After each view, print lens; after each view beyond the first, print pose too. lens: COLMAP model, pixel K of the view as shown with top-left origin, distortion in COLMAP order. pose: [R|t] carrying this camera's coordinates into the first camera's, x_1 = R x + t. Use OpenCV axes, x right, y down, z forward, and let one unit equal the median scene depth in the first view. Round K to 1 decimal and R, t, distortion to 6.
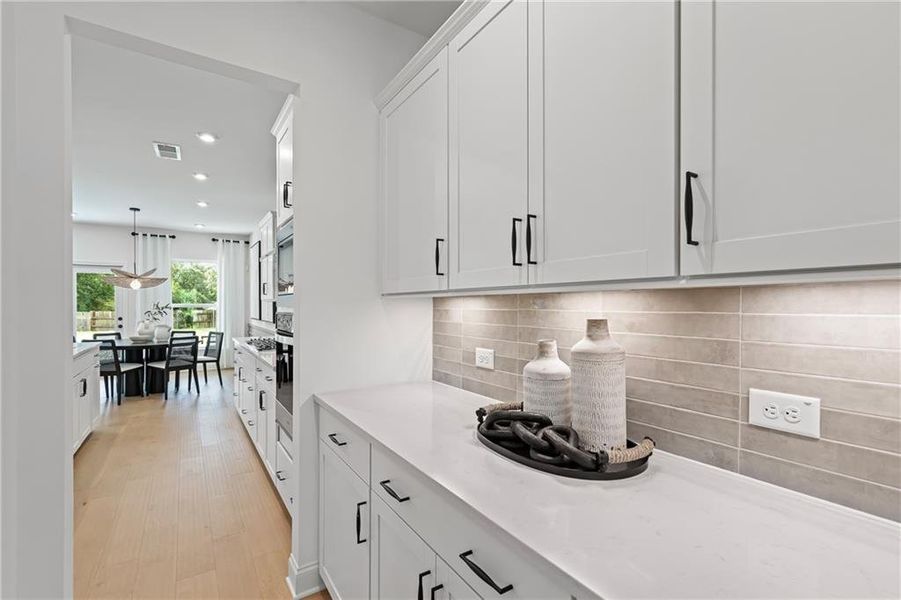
lens RADIAL K [[405.2, 0, 449.9], [0, 405.2, 305.8], [0, 0, 1]] dist [0.002097, 0.000274]
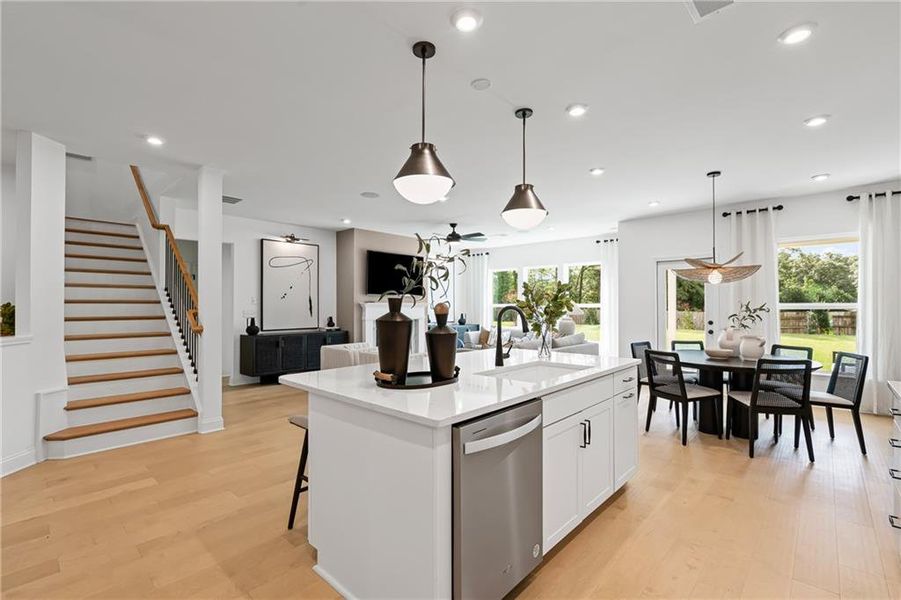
lens RADIAL K [[405.2, 0, 449.6], [0, 405.2, 305.8], [0, 0, 1]] dist [0.002097, 0.000274]
pose [[0.245313, -0.002244, -0.969441, -0.174372], [0.001403, 0.999997, -0.001960, -0.001244], [0.969443, -0.000879, 0.245316, 0.335107]]
